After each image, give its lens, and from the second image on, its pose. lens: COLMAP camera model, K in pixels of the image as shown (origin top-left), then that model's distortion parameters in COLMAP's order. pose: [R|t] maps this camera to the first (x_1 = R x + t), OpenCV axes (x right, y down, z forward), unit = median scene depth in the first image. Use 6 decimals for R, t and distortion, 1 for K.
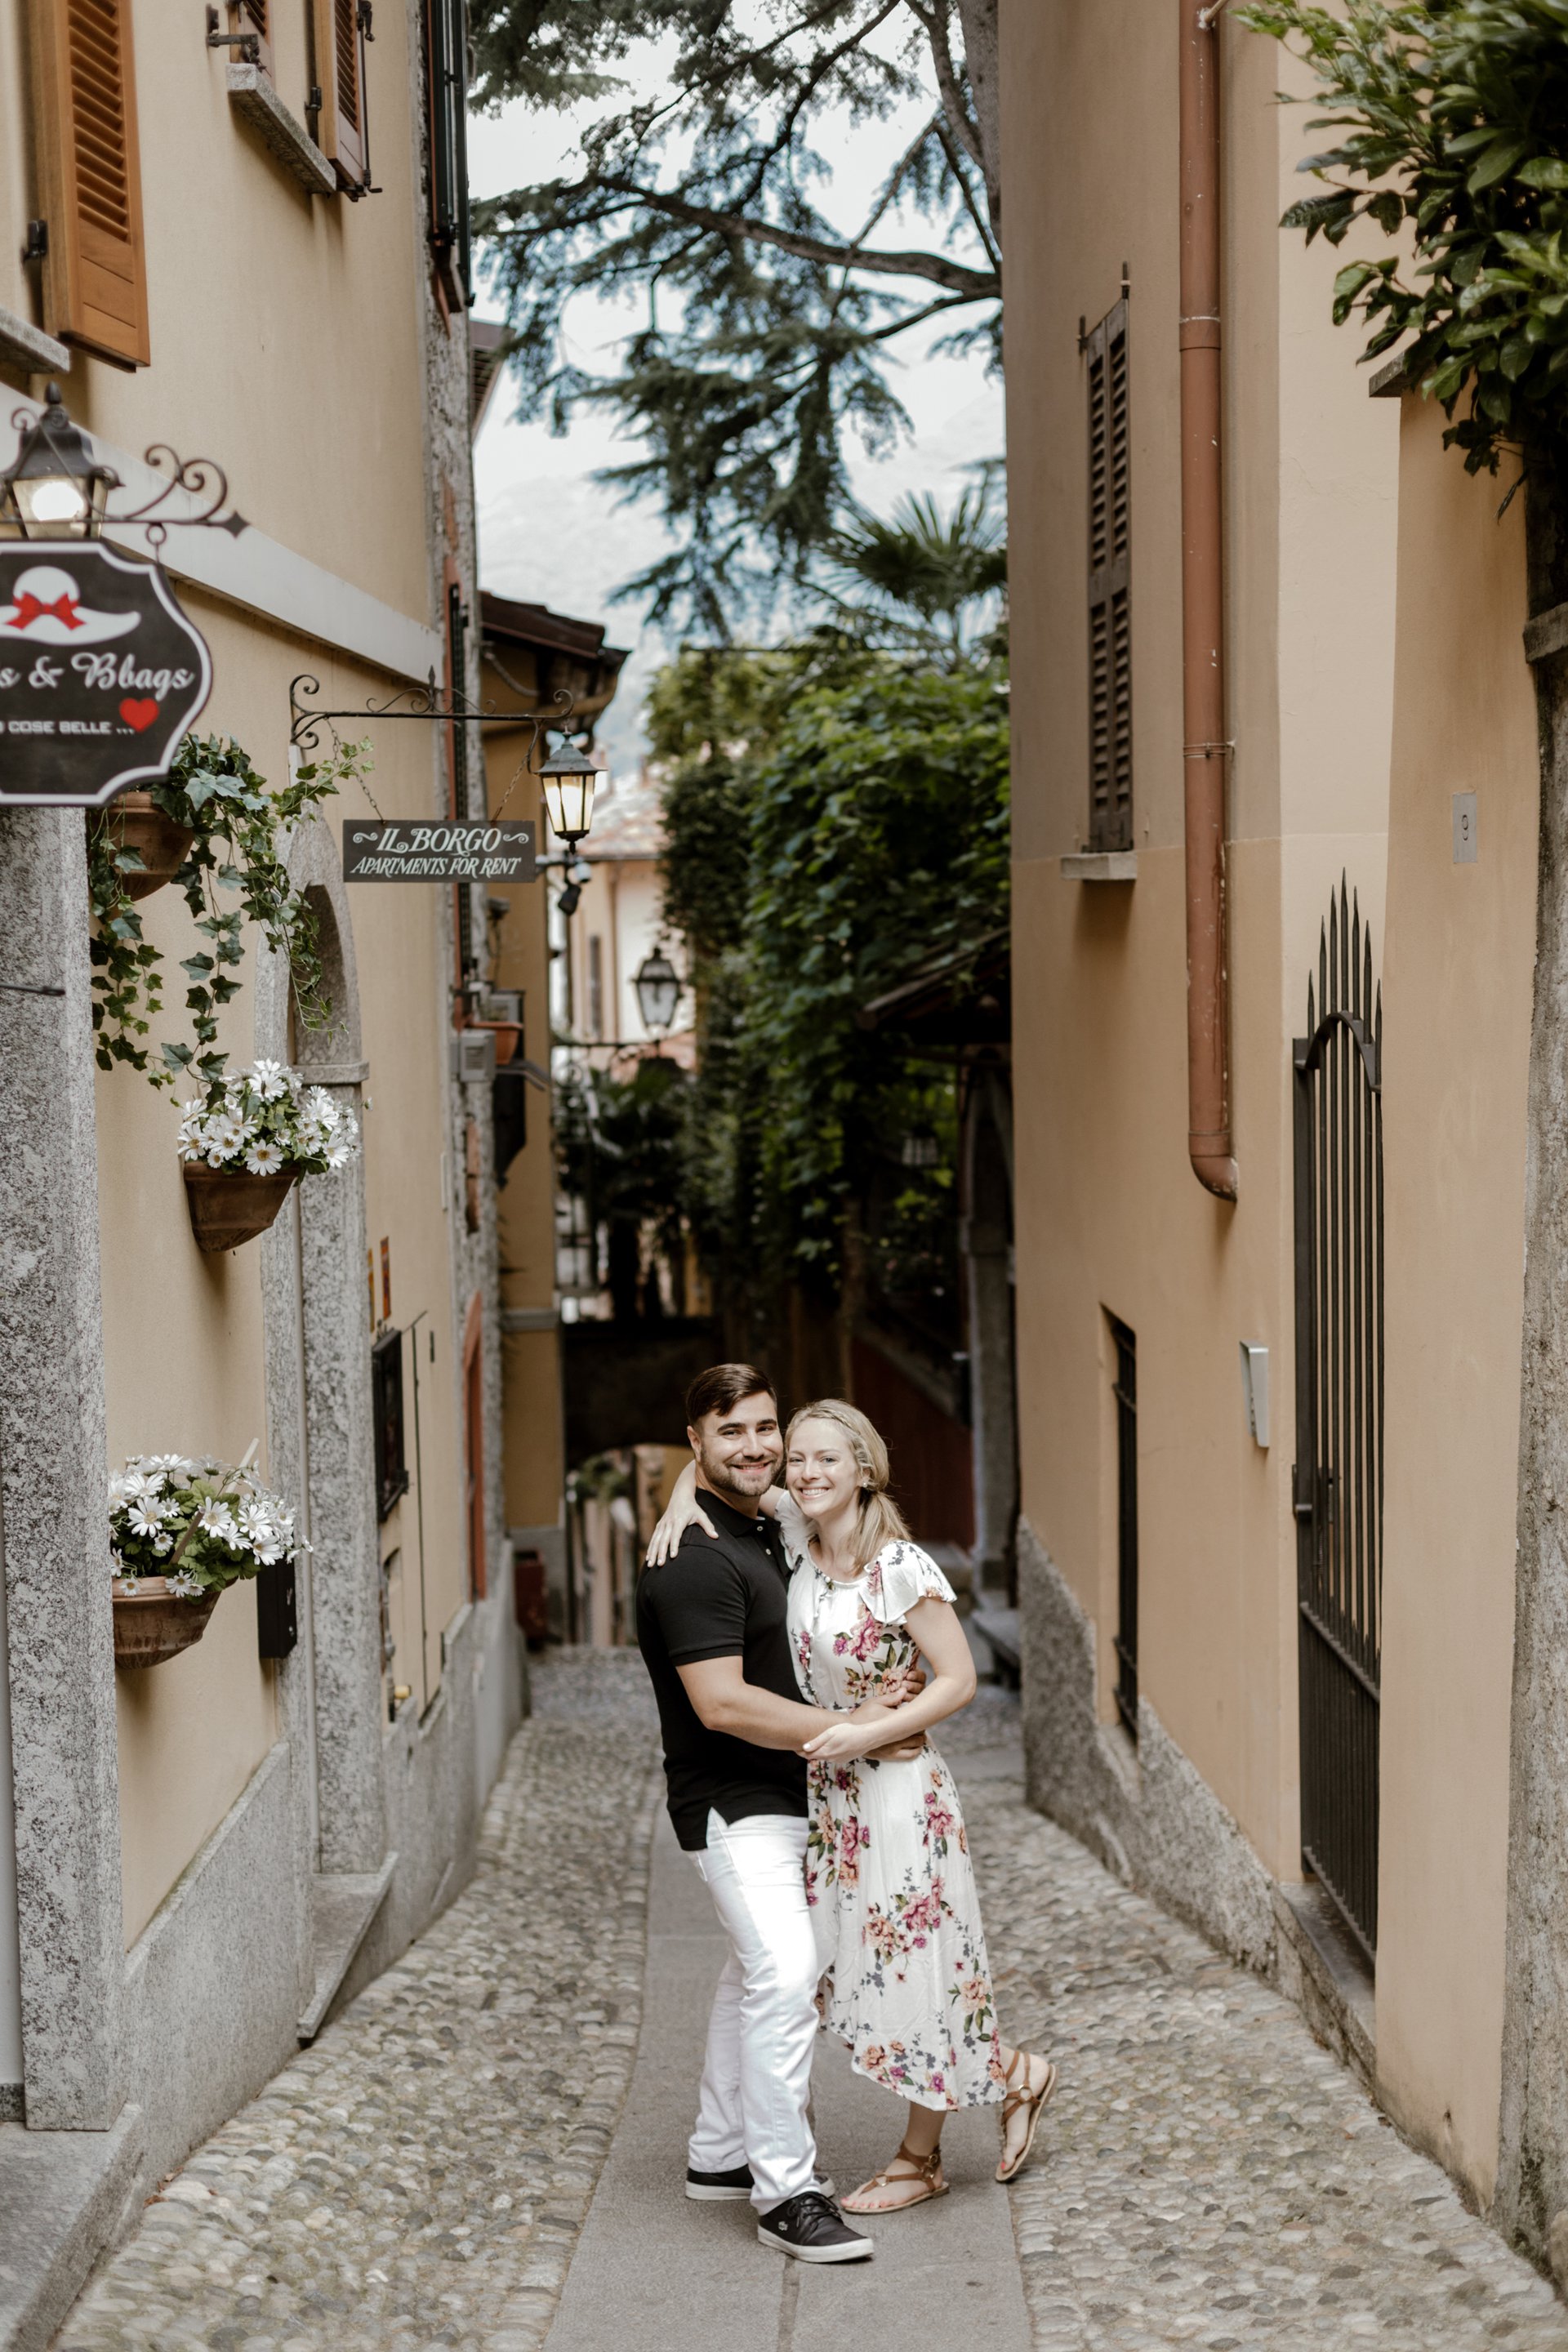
lens RADIAL K [[3581.8, 0, 818.1], [0, 3581.8, 1129.9], [0, 0, 1]] dist [0.015272, -0.002804]
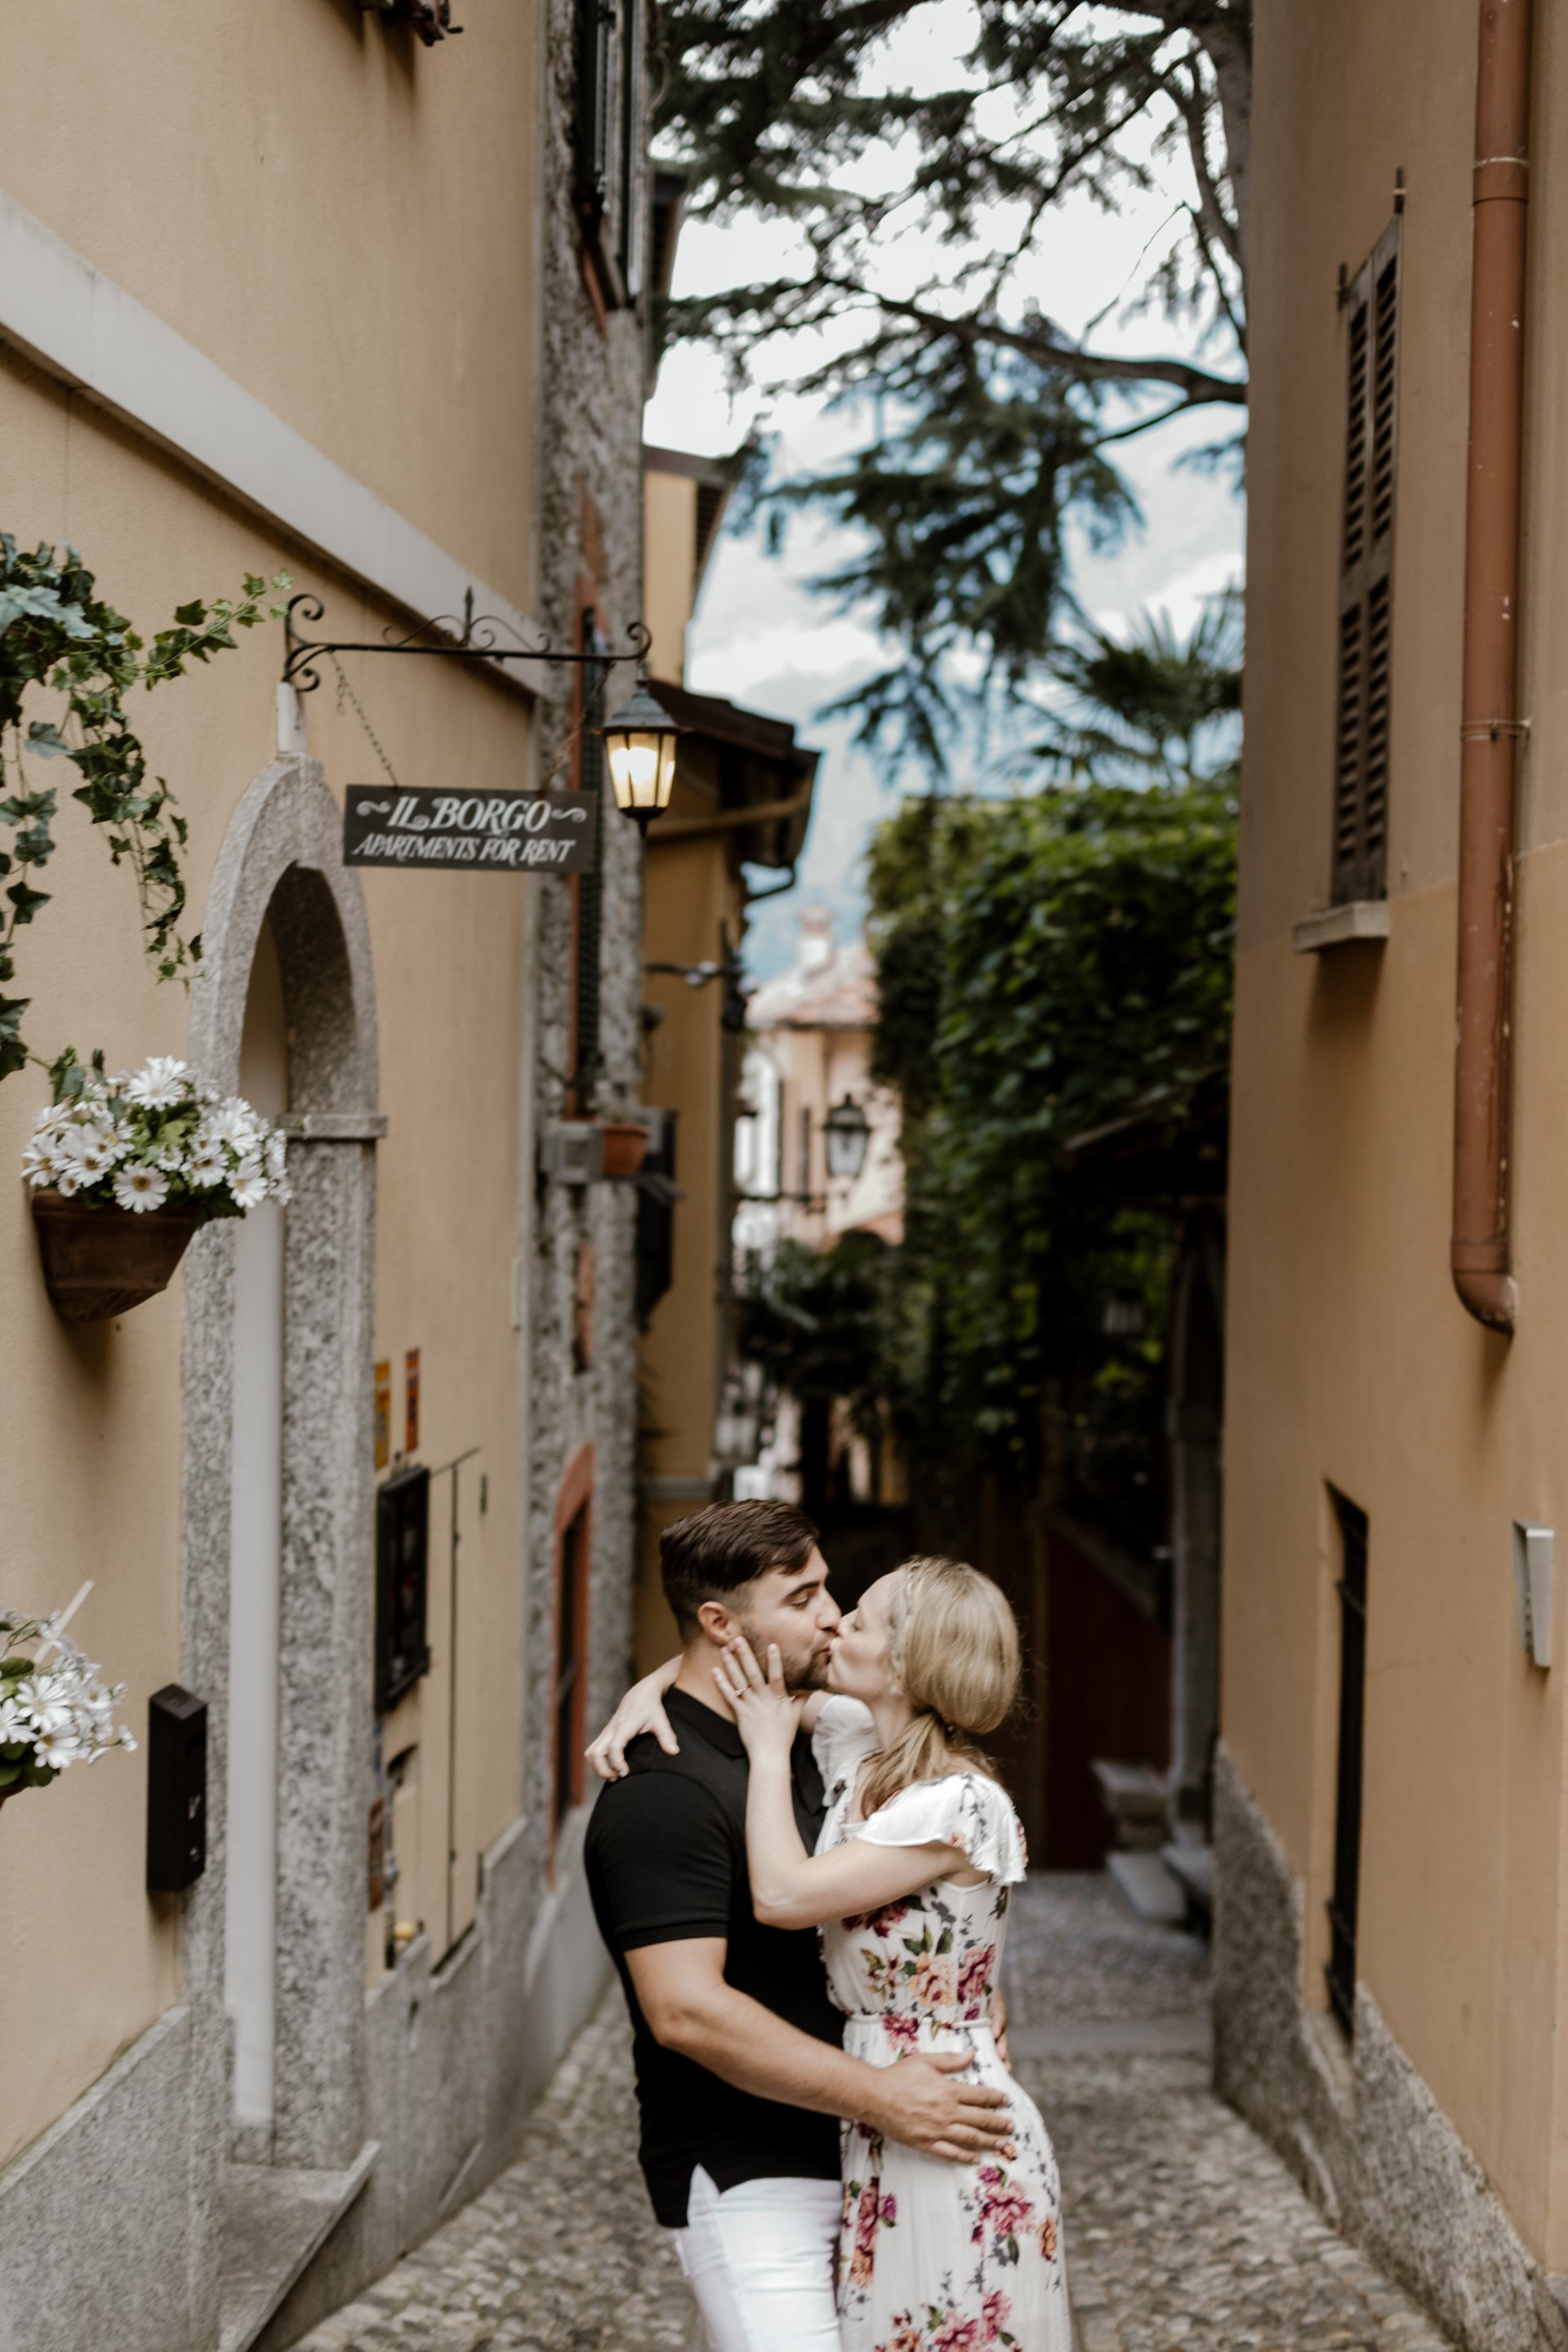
lens RADIAL K [[3527.5, 0, 784.0], [0, 3527.5, 1176.0], [0, 0, 1]] dist [0.006971, -0.059230]
pose [[0.996358, 0.037543, -0.076562, 0.016542], [-0.040944, 0.998221, -0.043346, 0.020002], [0.074799, 0.046322, 0.996122, 0.204762]]
